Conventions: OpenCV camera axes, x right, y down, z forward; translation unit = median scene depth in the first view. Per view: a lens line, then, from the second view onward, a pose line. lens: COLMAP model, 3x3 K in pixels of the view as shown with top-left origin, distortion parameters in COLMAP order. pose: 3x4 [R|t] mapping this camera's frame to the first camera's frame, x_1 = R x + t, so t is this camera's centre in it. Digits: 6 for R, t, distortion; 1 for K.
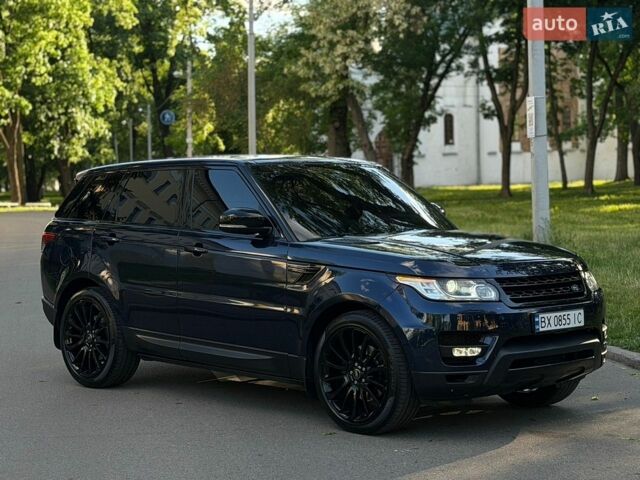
lens RADIAL K [[1435.3, 0, 320.0], [0, 1435.3, 240.0], [0, 0, 1]] dist [0.129077, 0.319226]
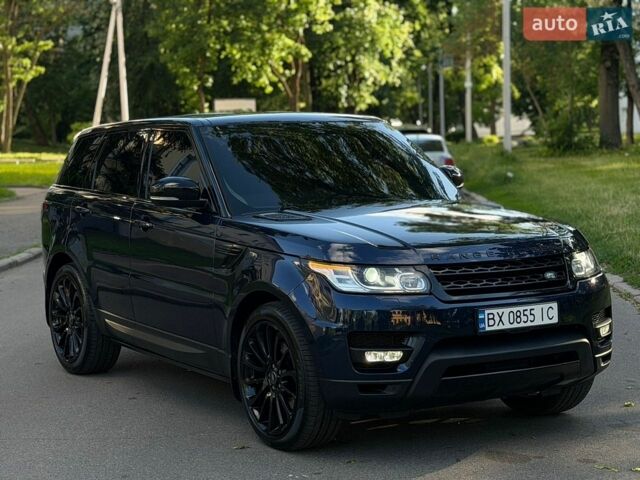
lens RADIAL K [[1435.3, 0, 320.0], [0, 1435.3, 240.0], [0, 0, 1]] dist [0.129077, 0.319226]
pose [[0.973930, 0.002116, -0.226838, 0.233478], [0.006725, 0.999248, 0.038194, -0.017772], [0.226748, -0.038723, 0.973183, 0.190790]]
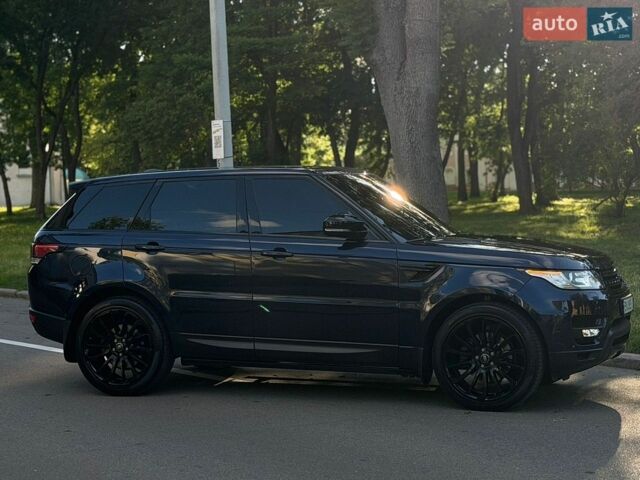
lens RADIAL K [[1435.3, 0, 320.0], [0, 1435.3, 240.0], [0, 0, 1]] dist [0.129077, 0.319226]
pose [[0.896701, -0.014644, 0.442394, -0.568824], [0.023494, 0.999618, -0.014532, 0.013510], [-0.442013, 0.023424, 0.896703, 0.043060]]
